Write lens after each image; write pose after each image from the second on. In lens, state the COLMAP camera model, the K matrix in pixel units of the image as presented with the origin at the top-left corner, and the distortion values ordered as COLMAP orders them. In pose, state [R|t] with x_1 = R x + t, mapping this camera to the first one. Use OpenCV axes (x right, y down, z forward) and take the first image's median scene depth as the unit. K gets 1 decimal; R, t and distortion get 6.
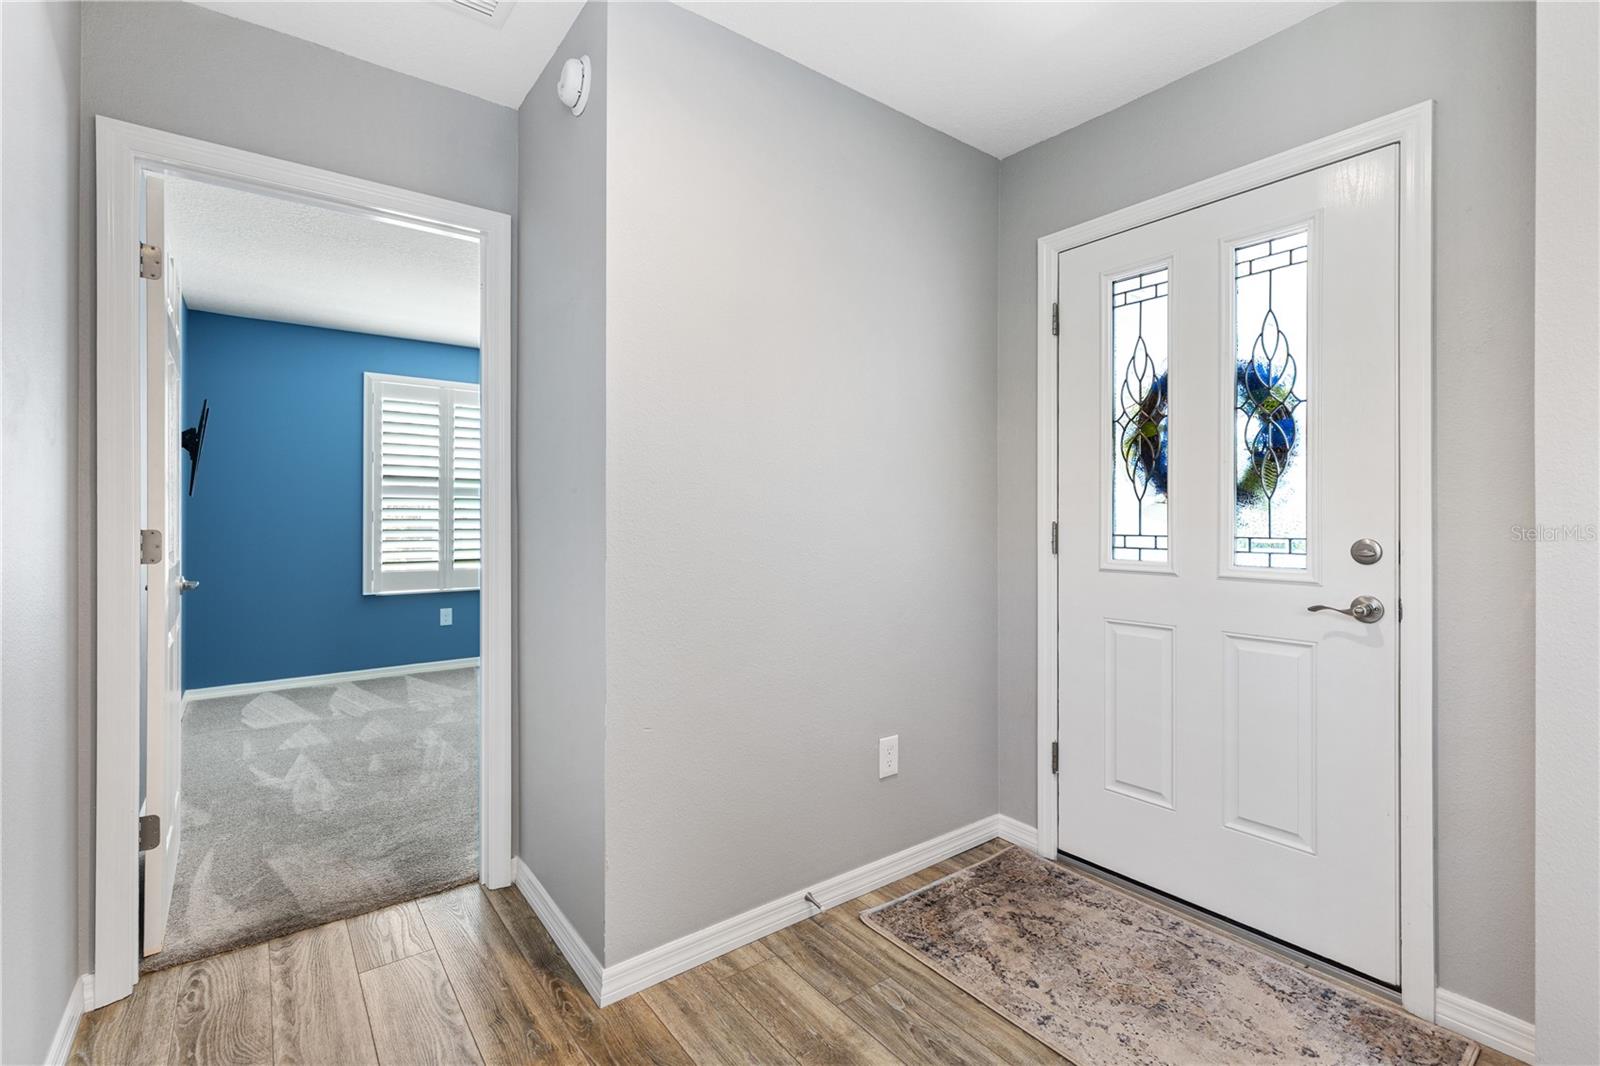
lens RADIAL K [[723.5, 0, 811.2], [0, 723.5, 522.0], [0, 0, 1]] dist [0.007631, -0.000594]
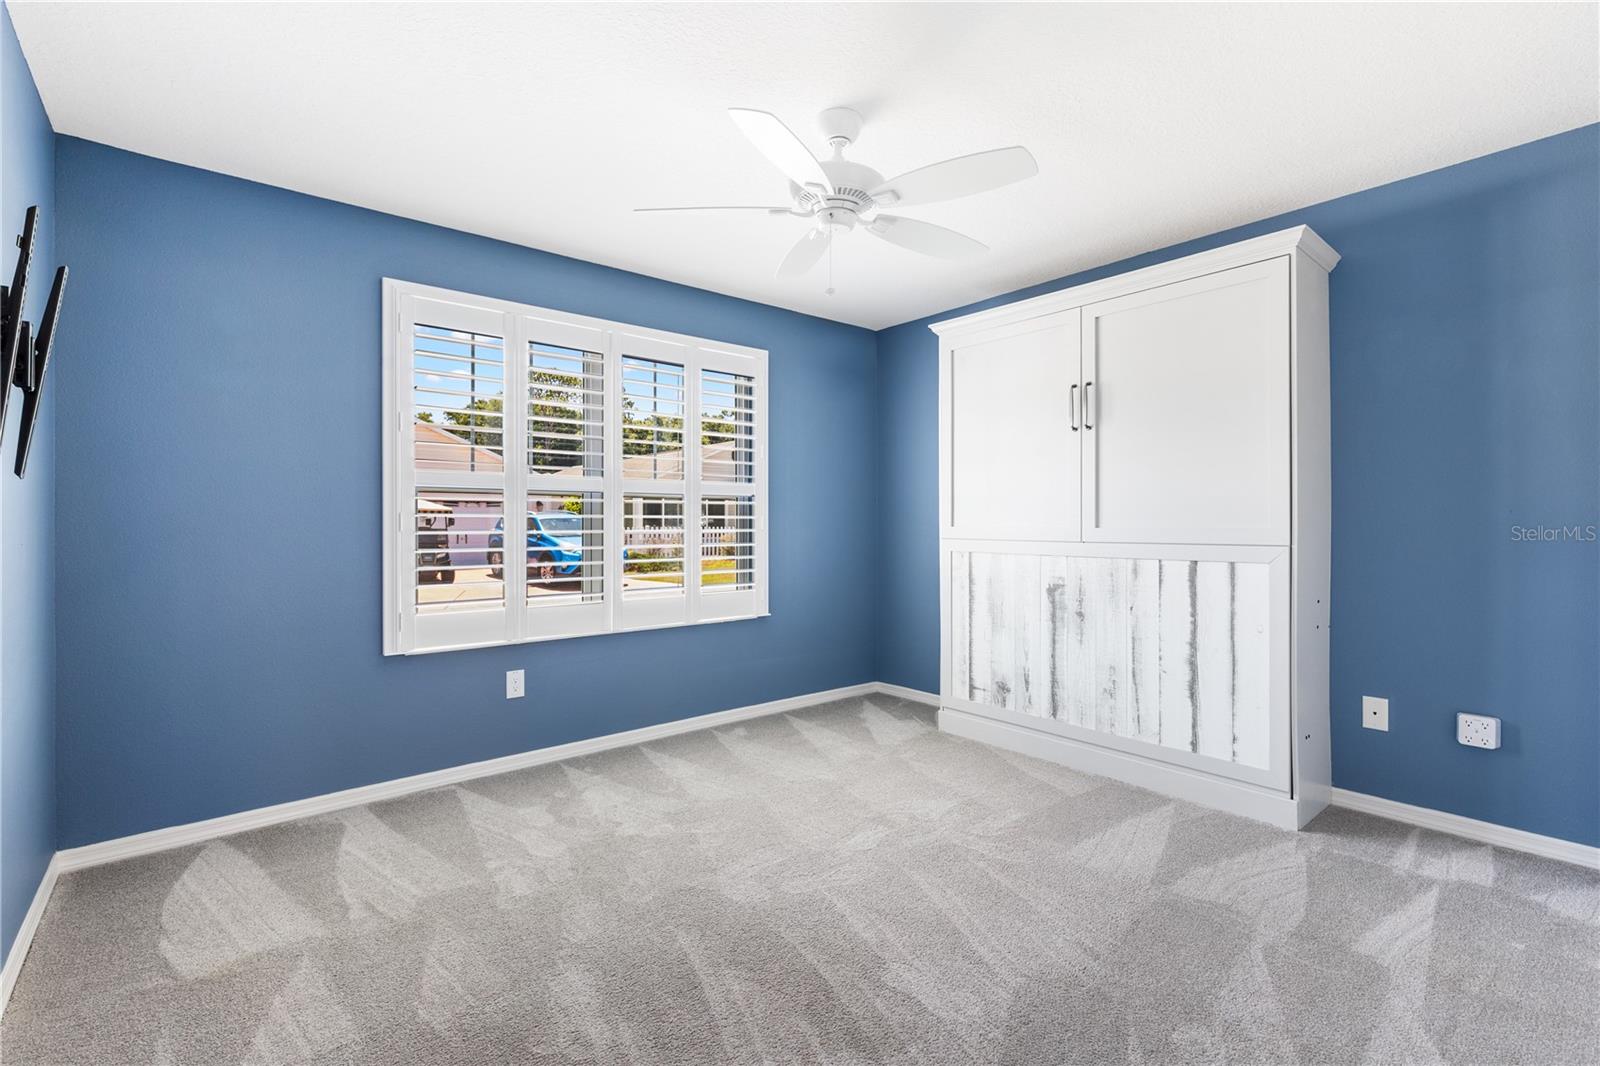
lens RADIAL K [[723.5, 0, 815.9], [0, 723.5, 532.3], [0, 0, 1]] dist [0.007631, -0.000594]
pose [[0.998599, -0.005132, 0.052663, -0.298237], [0.005183, 0.999986, -0.000839, 0.003253], [-0.052658, 0.001111, 0.998612, 0.393739]]
